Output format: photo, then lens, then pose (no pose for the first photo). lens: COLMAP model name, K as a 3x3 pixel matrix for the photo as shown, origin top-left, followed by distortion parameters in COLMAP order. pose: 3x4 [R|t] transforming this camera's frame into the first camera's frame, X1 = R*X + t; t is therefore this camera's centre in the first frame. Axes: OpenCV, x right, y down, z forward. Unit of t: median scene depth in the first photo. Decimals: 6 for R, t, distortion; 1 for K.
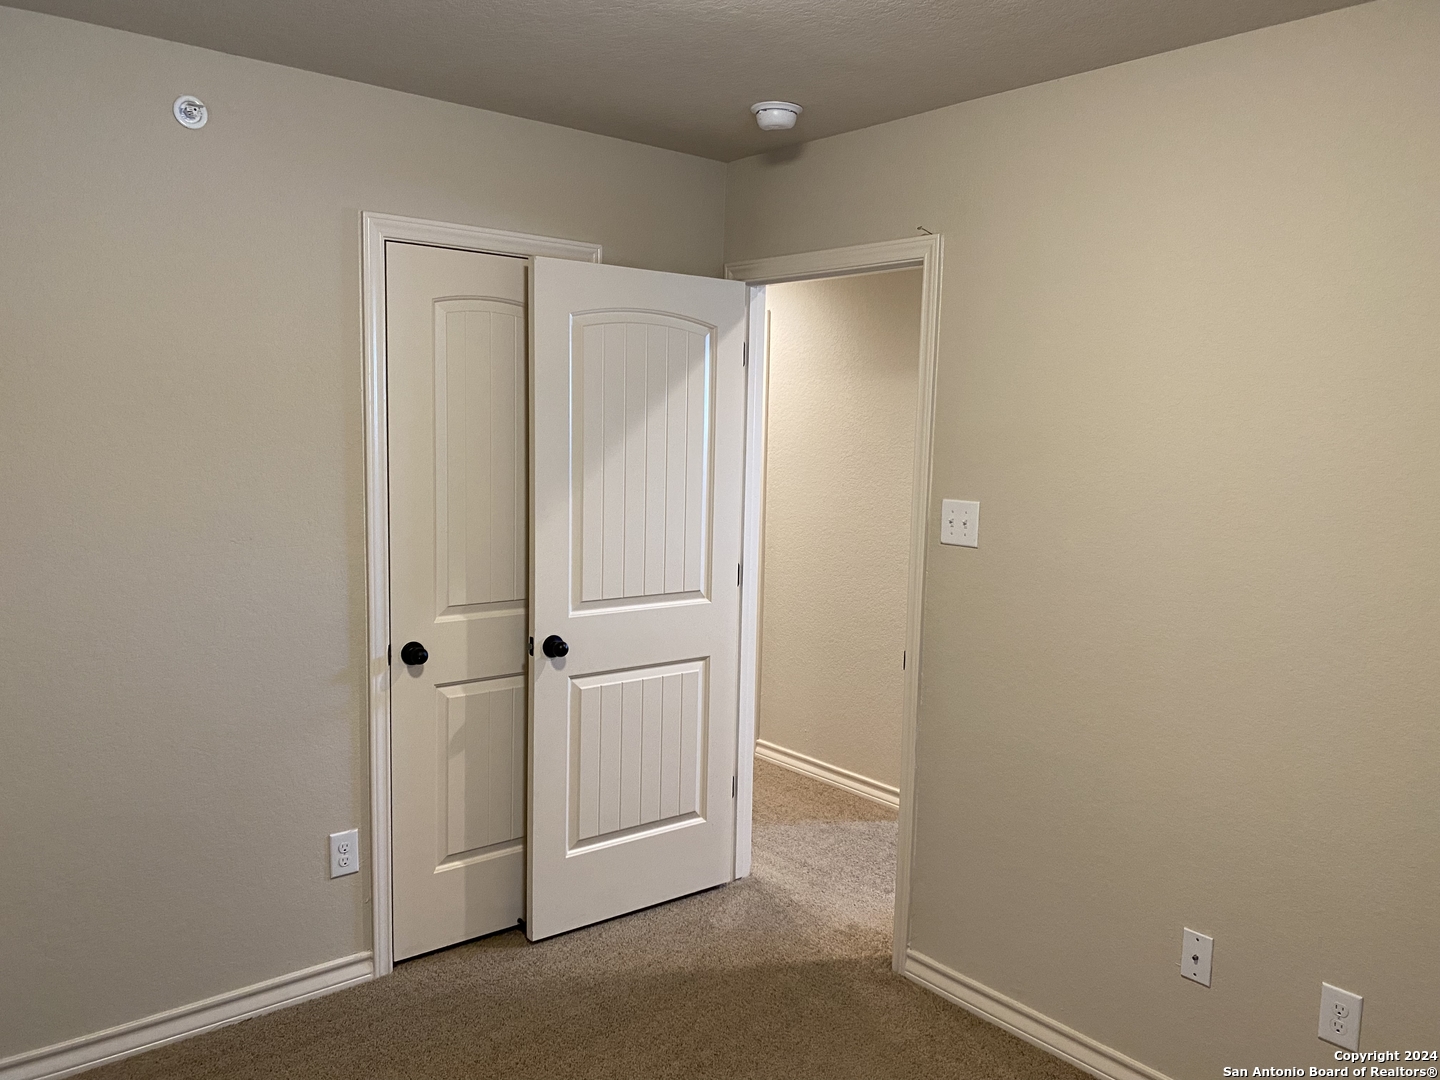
lens RADIAL K [[1101.0, 0, 728.1], [0, 1101.0, 550.0], [0, 0, 1]] dist [0.018436, -0.023969]
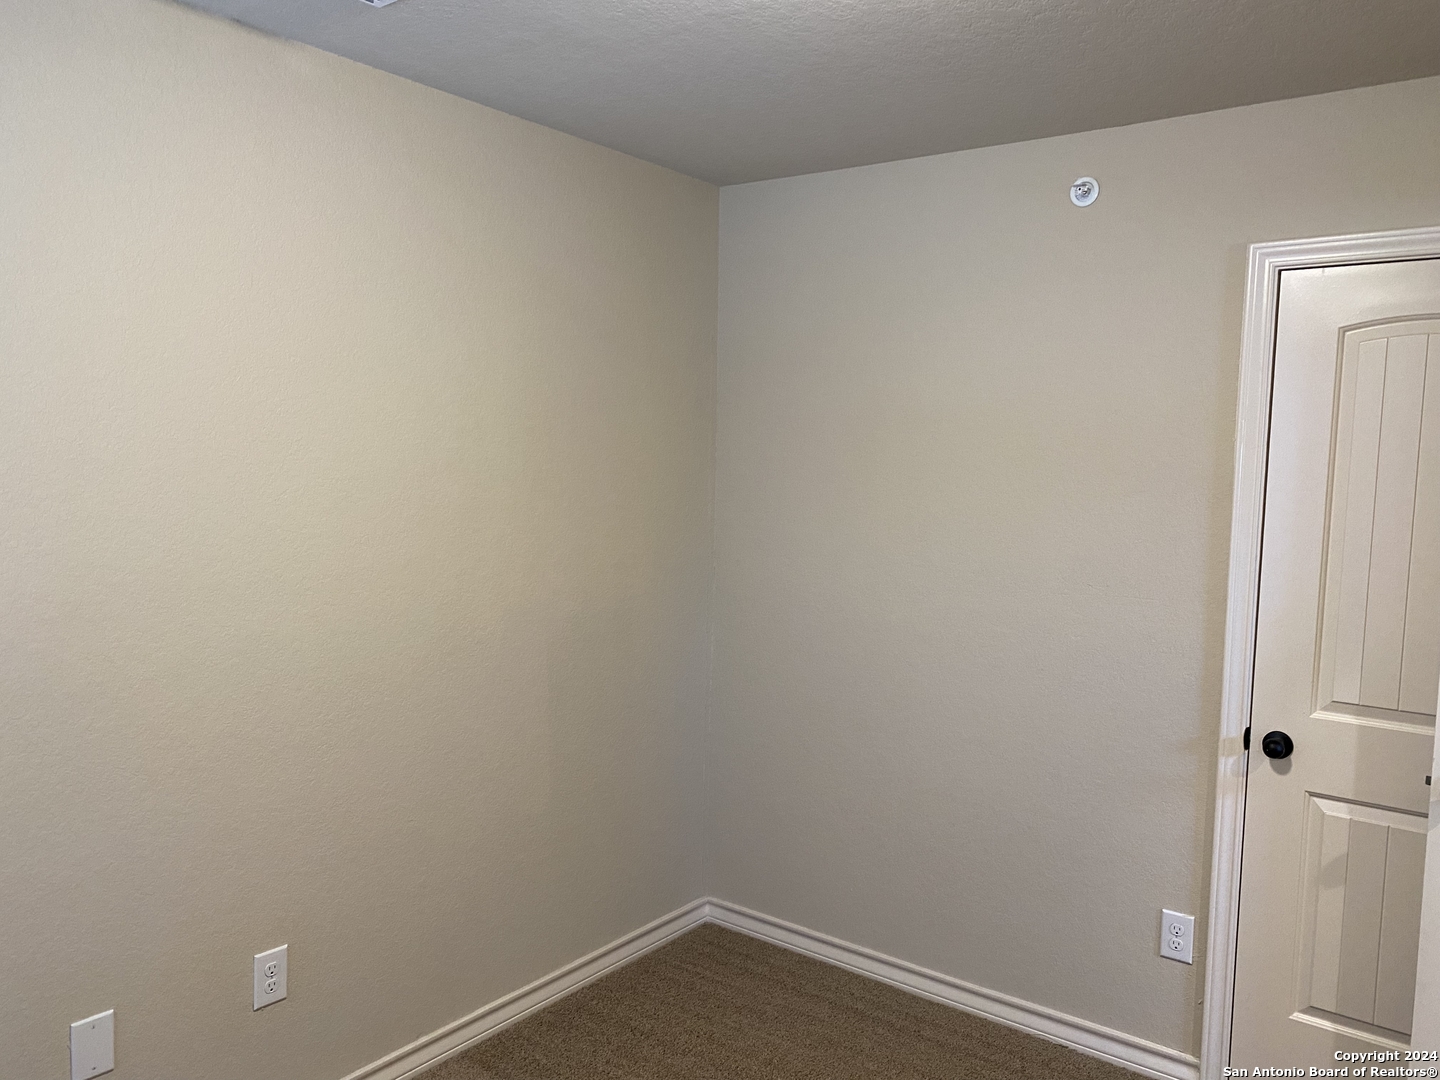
lens RADIAL K [[1101.0, 0, 714.6], [0, 1101.0, 551.2], [0, 0, 1]] dist [0.018436, -0.023969]
pose [[0.219403, 0.072760, -0.972917, 0.444686], [-0.130252, 0.990473, 0.044700, -0.036772], [0.966900, 0.116917, 0.226790, 0.372146]]
